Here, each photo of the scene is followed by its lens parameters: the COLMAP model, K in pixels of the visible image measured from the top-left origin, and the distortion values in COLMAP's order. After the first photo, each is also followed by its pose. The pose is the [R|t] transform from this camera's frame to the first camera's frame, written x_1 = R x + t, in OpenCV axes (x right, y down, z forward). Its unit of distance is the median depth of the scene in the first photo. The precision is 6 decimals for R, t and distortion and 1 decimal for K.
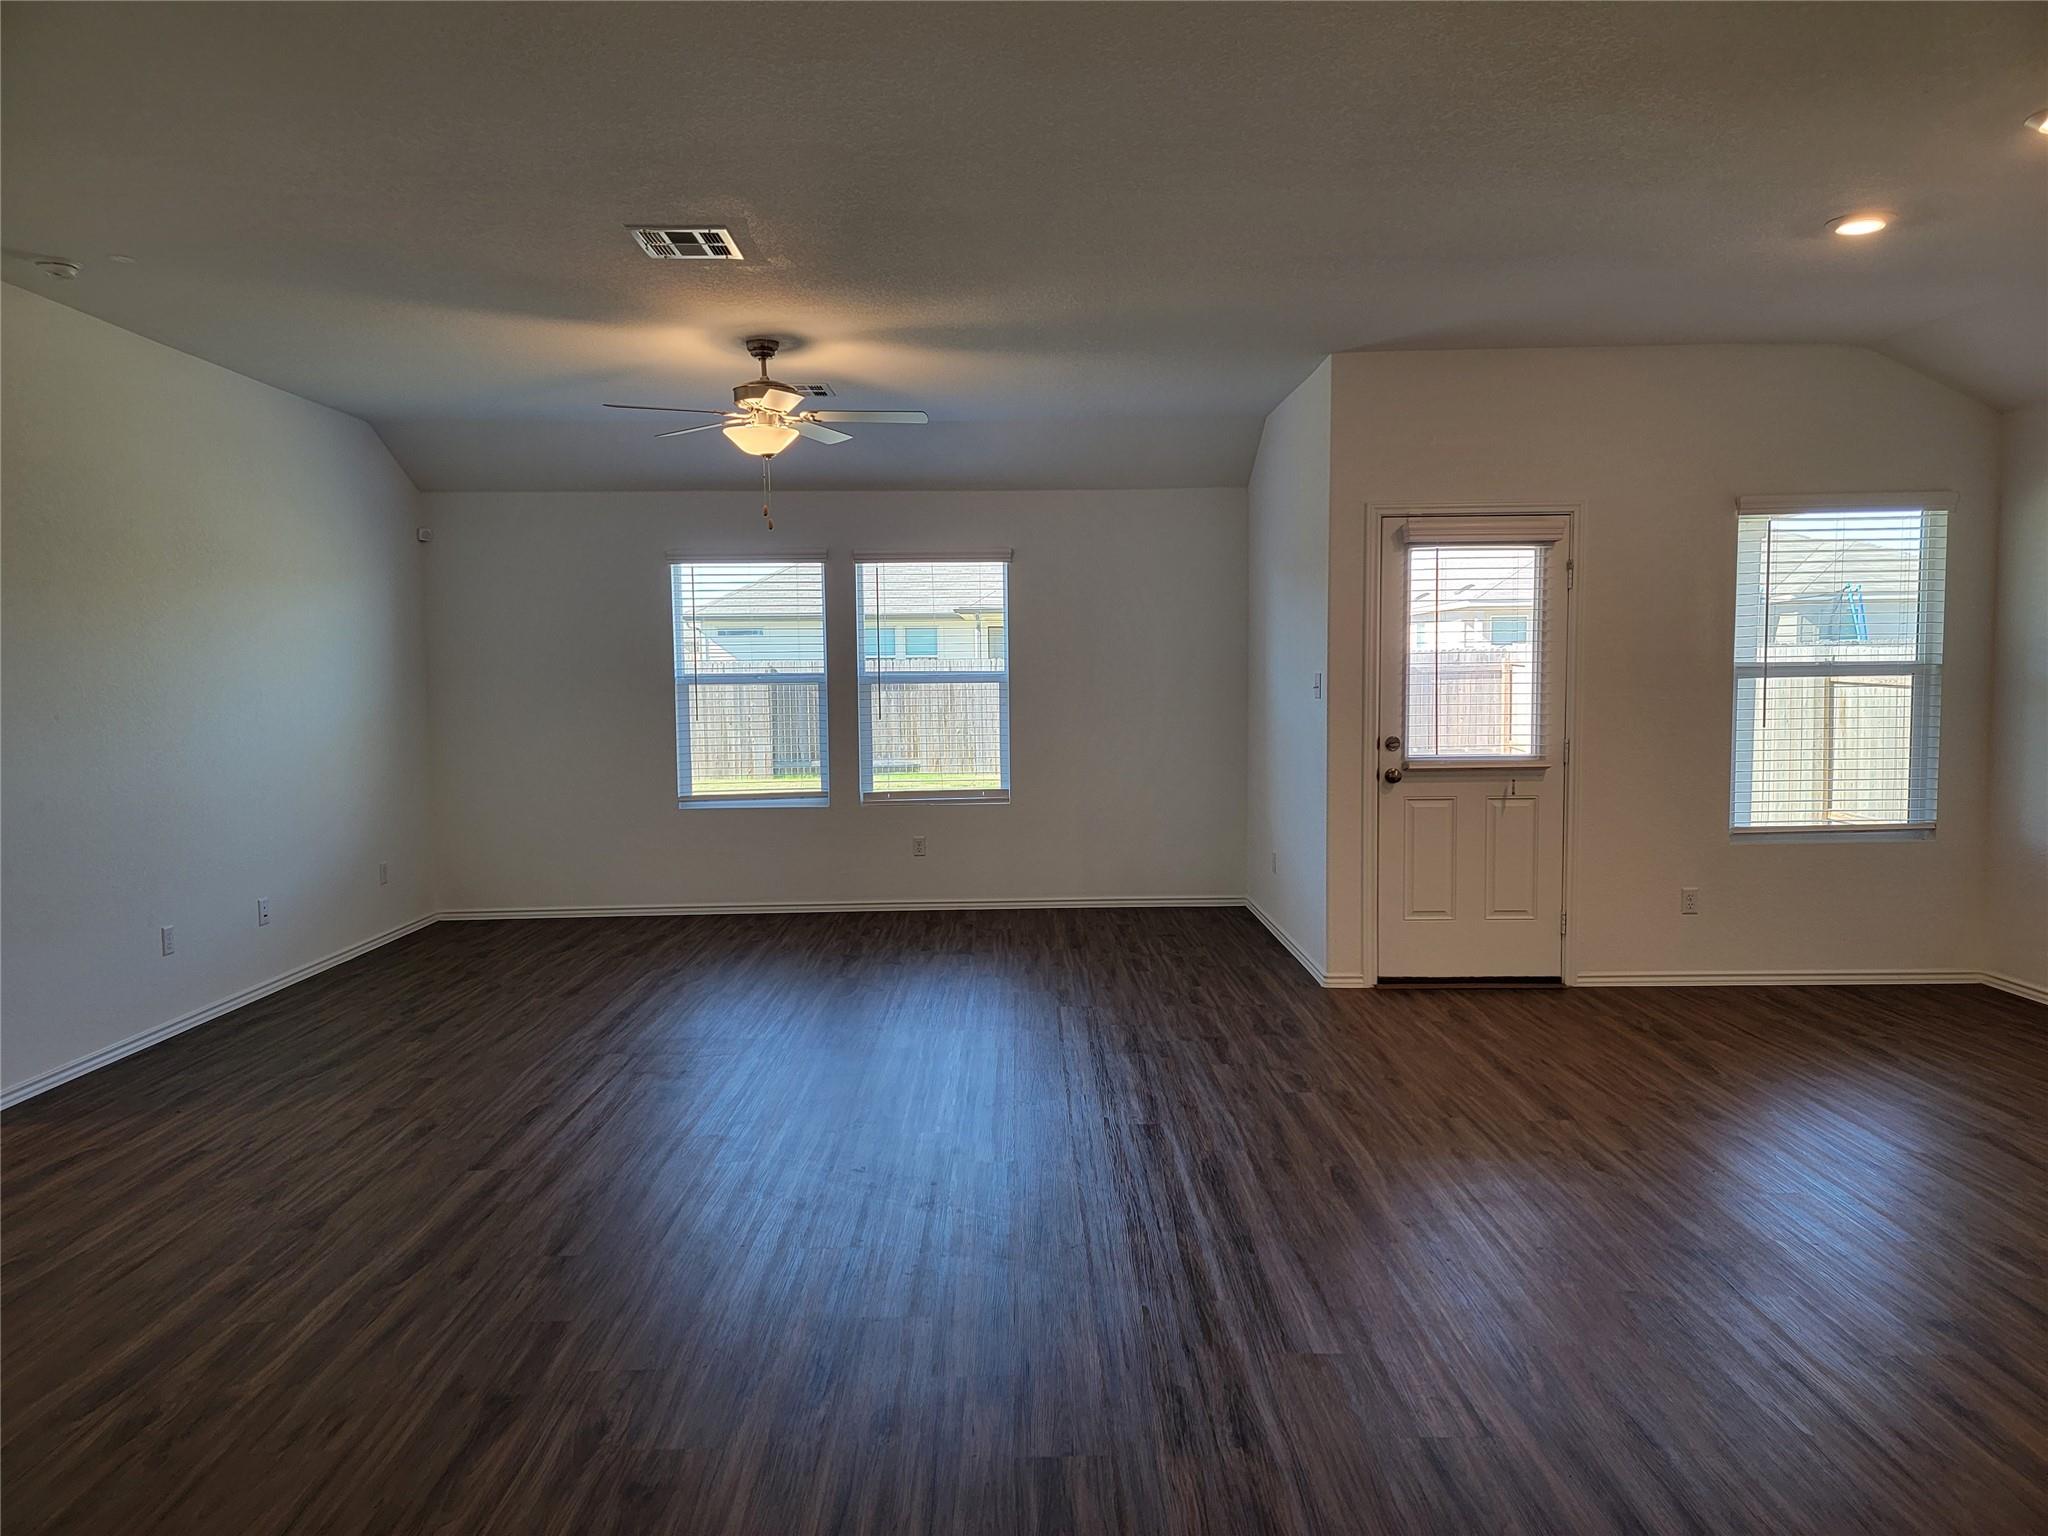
lens RADIAL K [[1422.3, 0, 1029.9], [0, 1422.3, 770.5], [0, 0, 1]] dist [0.073295, -0.038920]
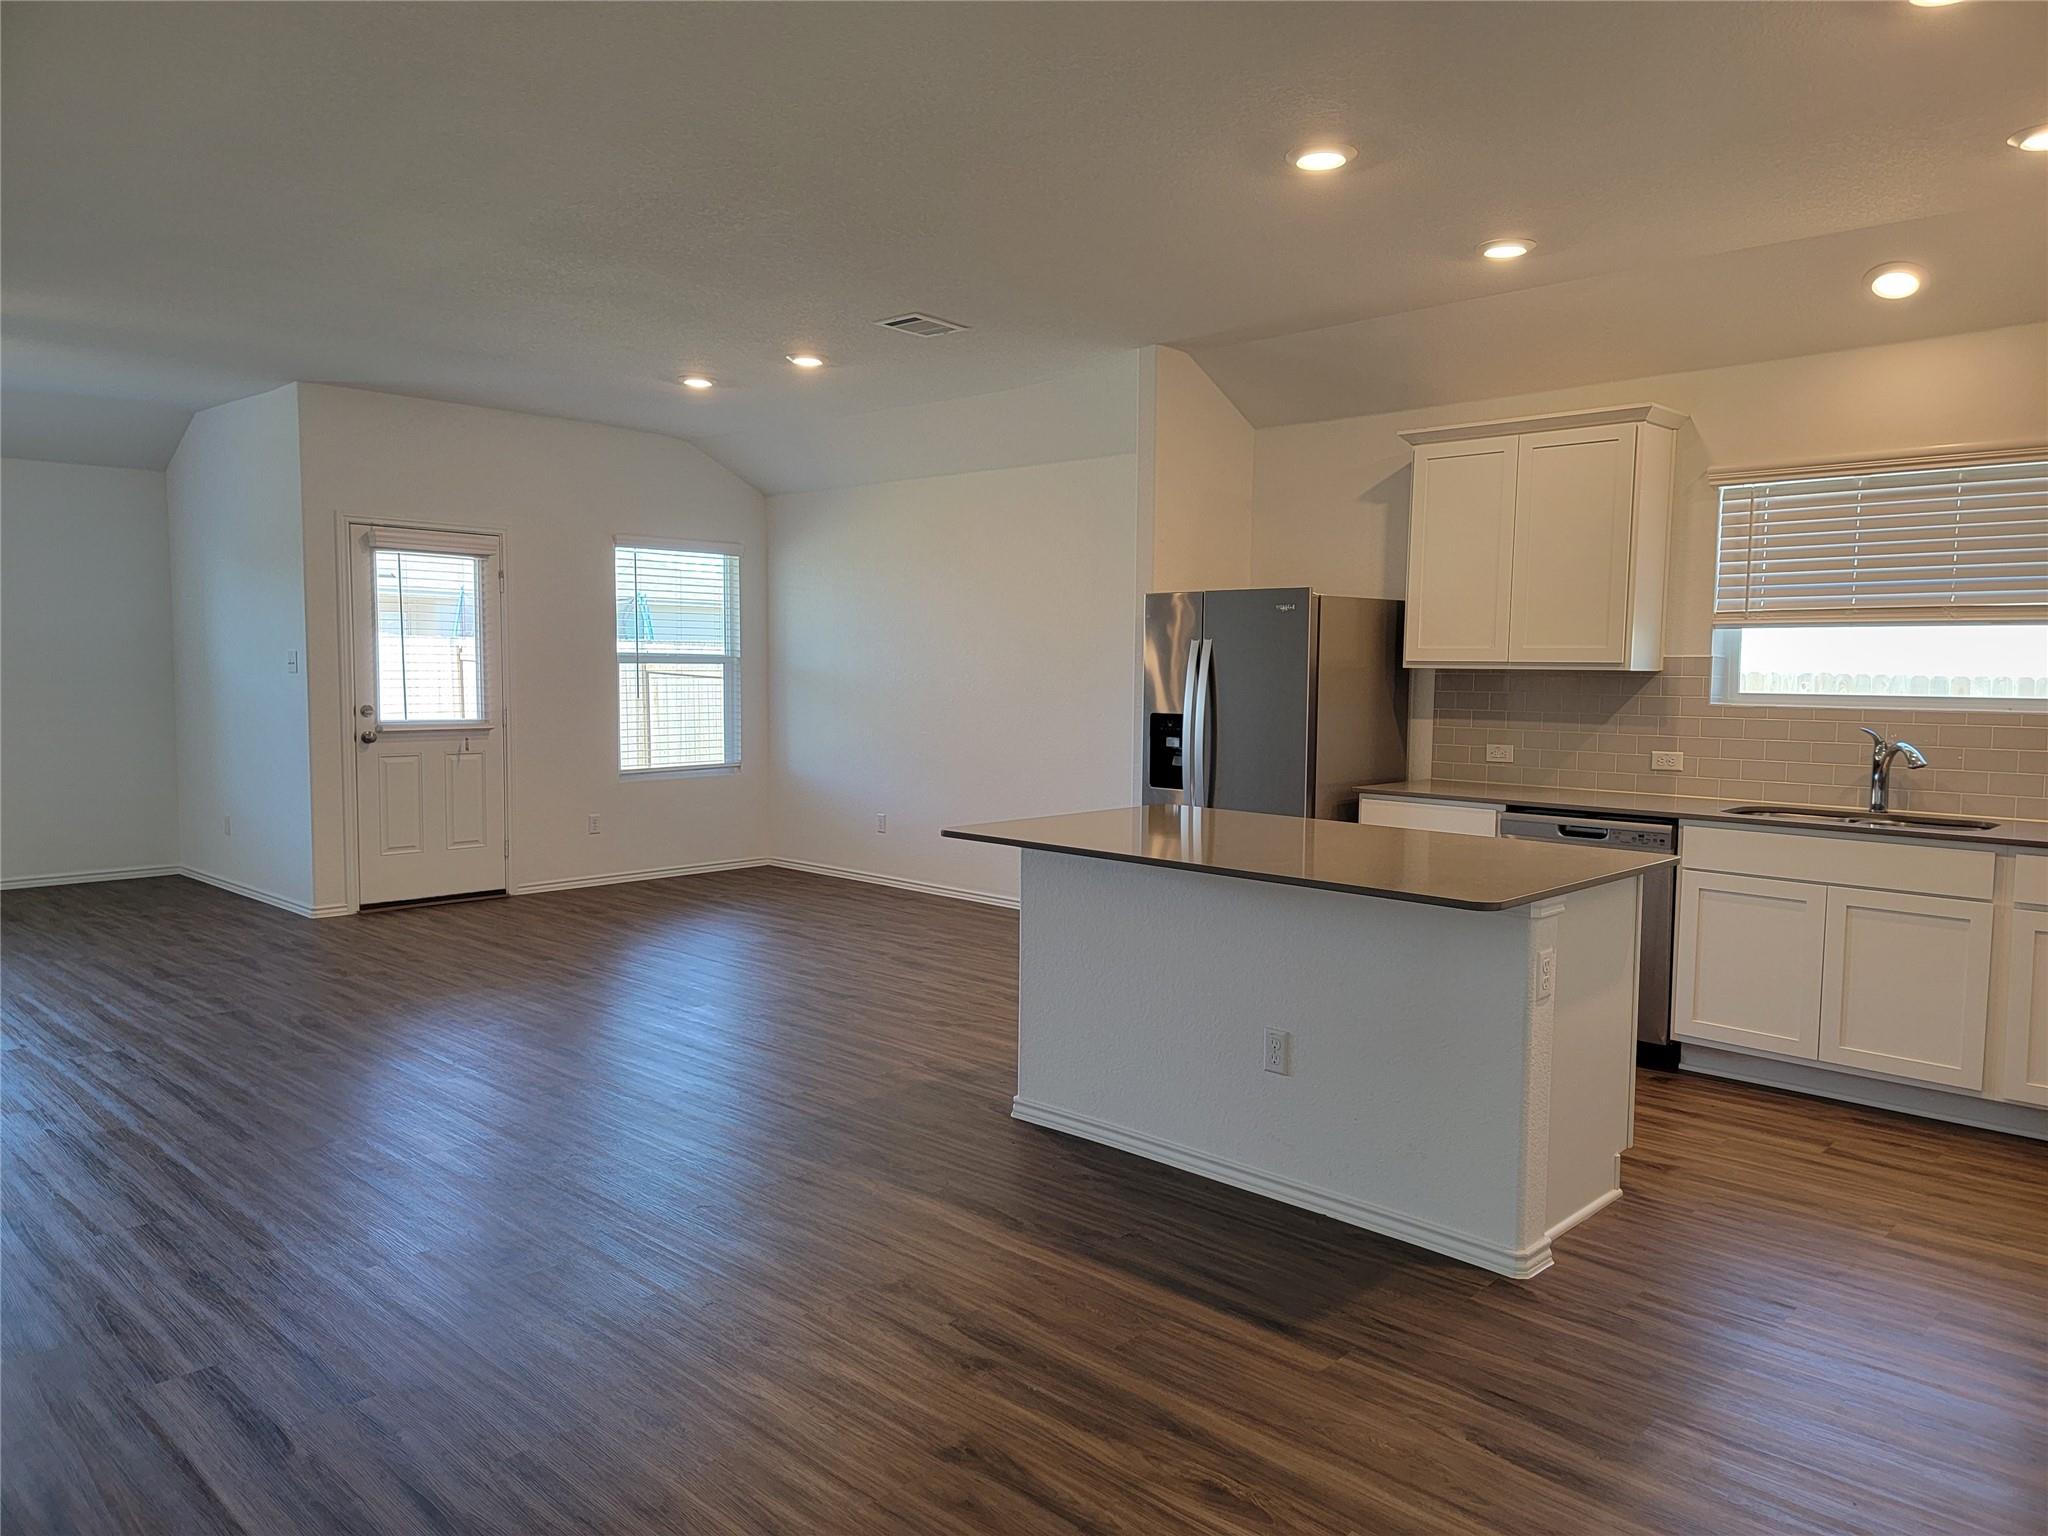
lens RADIAL K [[1422.3, 0, 1023.0], [0, 1422.3, 770.7], [0, 0, 1]] dist [0.073295, -0.038920]
pose [[0.708226, -0.035017, 0.705117, -0.217587], [0.029720, 0.999363, 0.019779, 0.024608], [-0.705360, 0.006948, 0.708815, -0.263549]]
